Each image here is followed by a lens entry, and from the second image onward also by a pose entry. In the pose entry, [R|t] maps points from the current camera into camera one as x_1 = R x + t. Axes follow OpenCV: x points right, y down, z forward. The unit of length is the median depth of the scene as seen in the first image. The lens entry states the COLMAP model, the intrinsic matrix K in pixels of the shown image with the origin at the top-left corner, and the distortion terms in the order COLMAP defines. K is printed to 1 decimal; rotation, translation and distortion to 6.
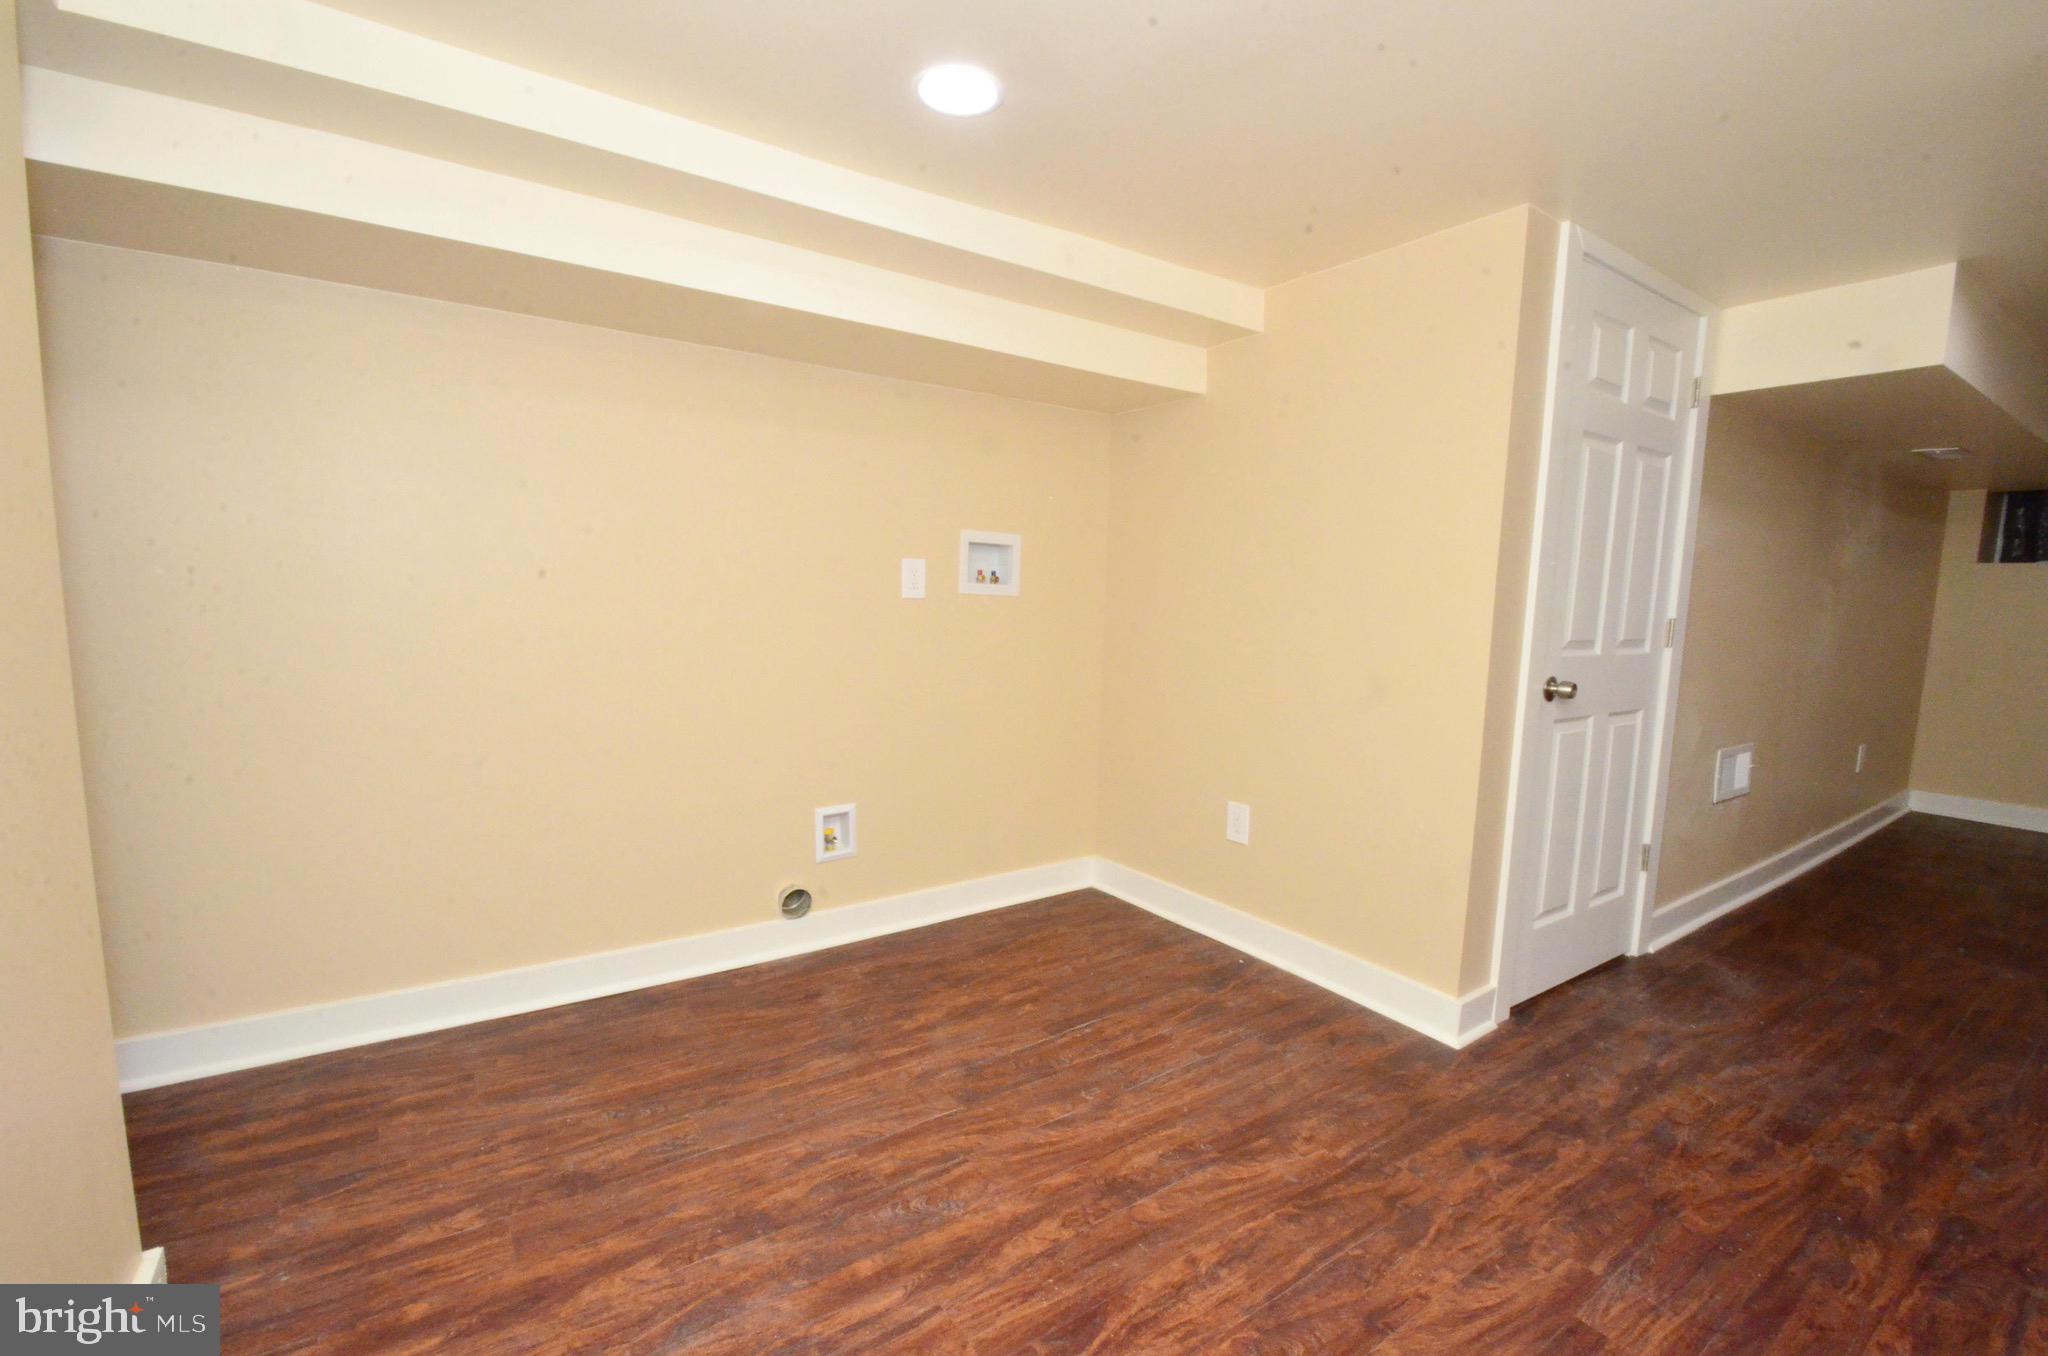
lens RADIAL K [[883.2, 0, 994.8], [0, 883.2, 708.8], [0, 0, 1]] dist [0.006690, -0.013394]
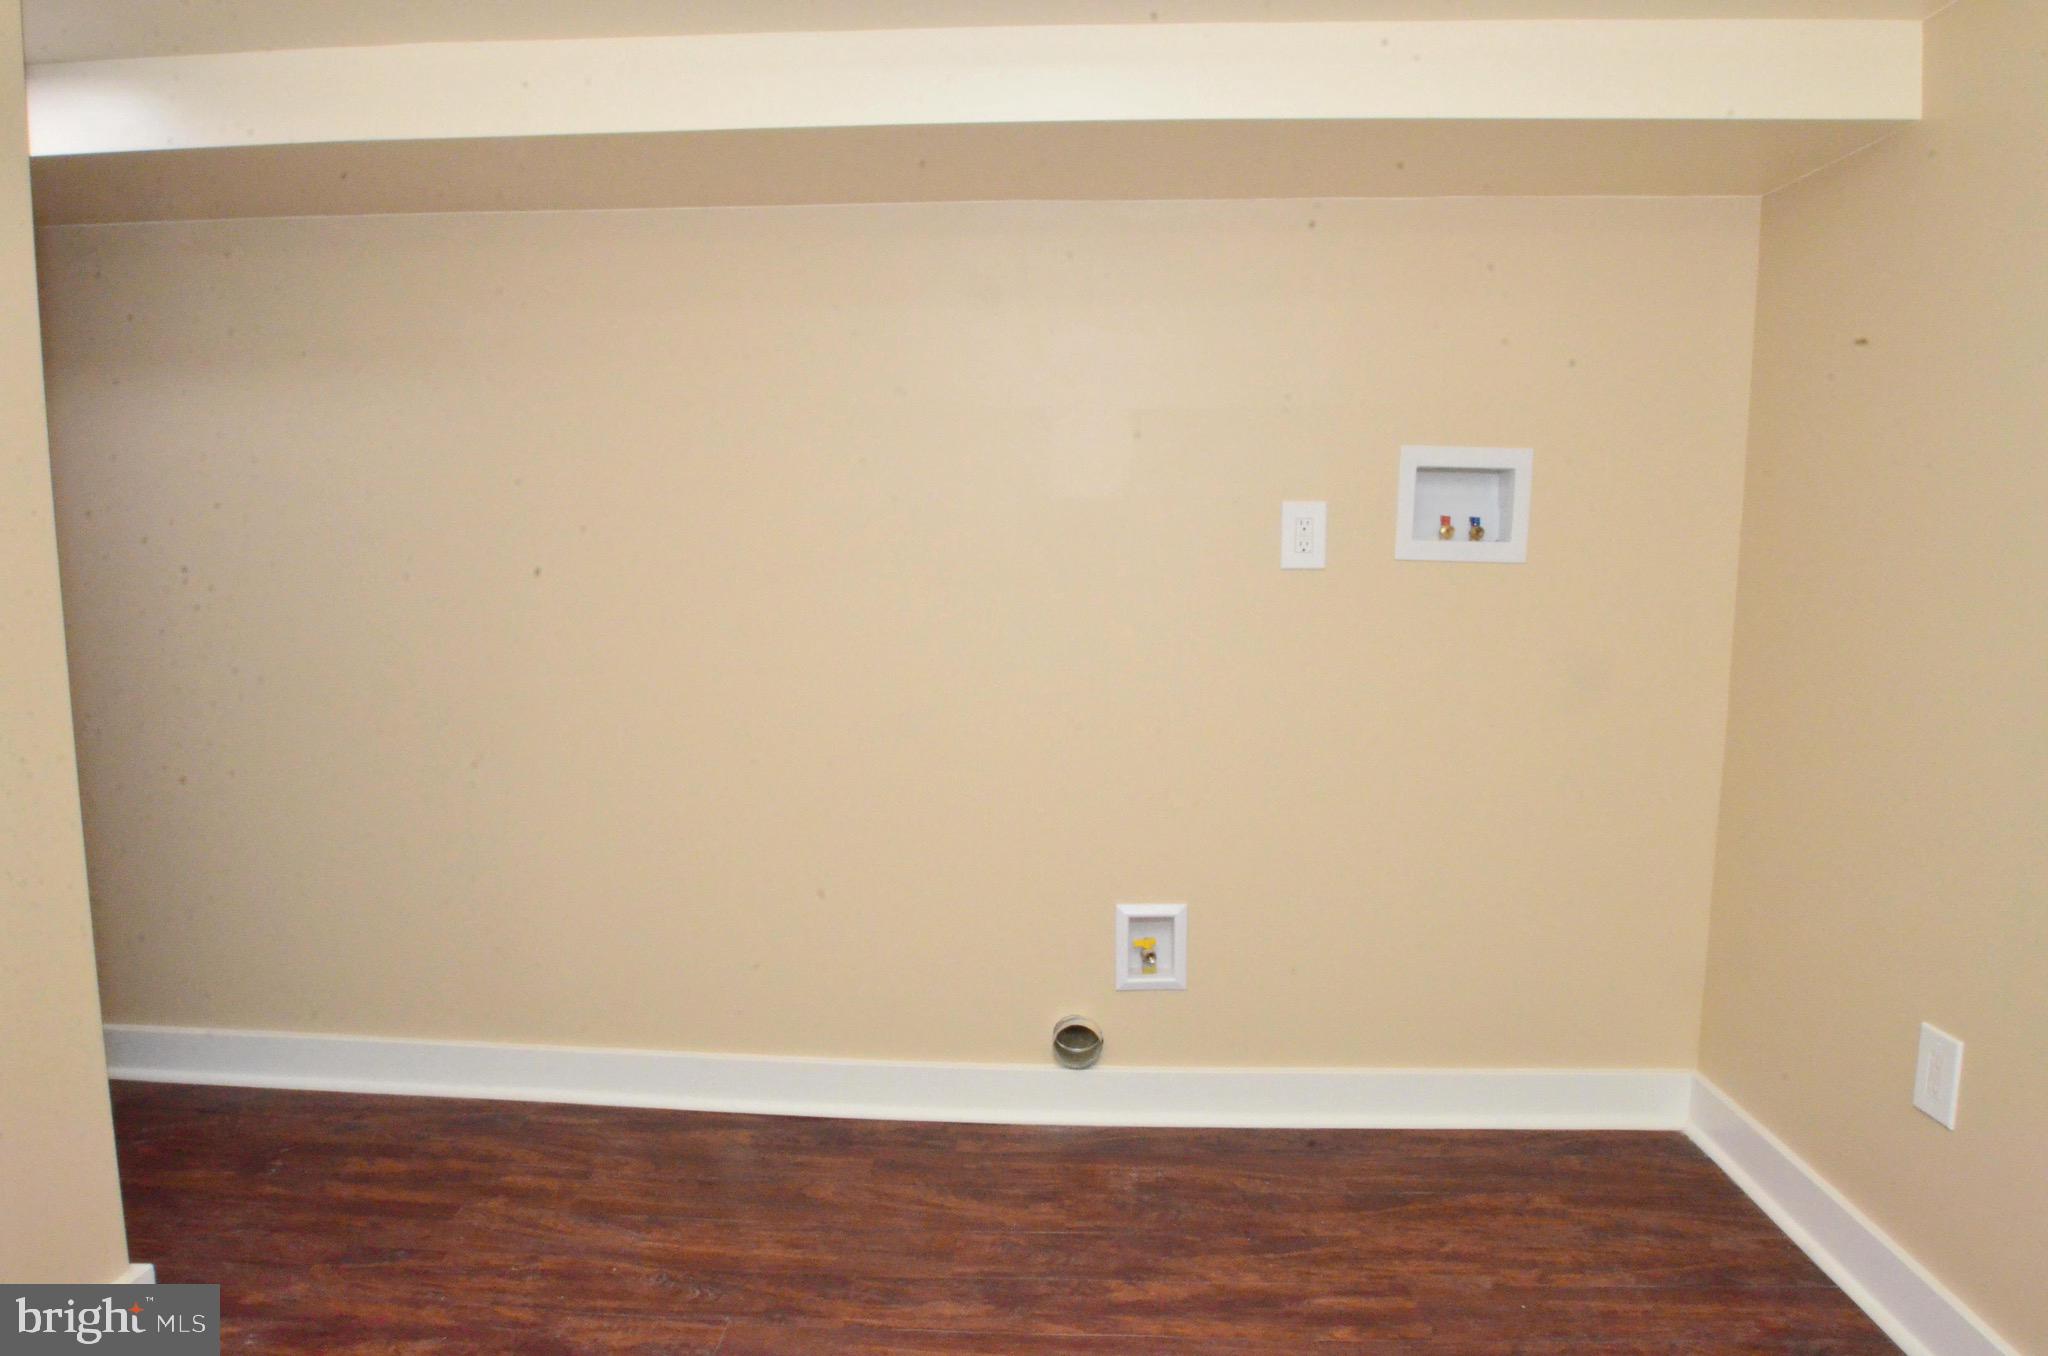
lens RADIAL K [[1274.2, 0, 1024.2], [0, 1274.2, 712.3], [0, 0, 1]] dist [-0.046476, 0.004349]
pose [[0.798037, 0.059924, -0.599621, 0.296718], [-0.065138, 0.997791, 0.013023, -0.032325], [0.599077, 0.028666, 0.800178, 0.245991]]
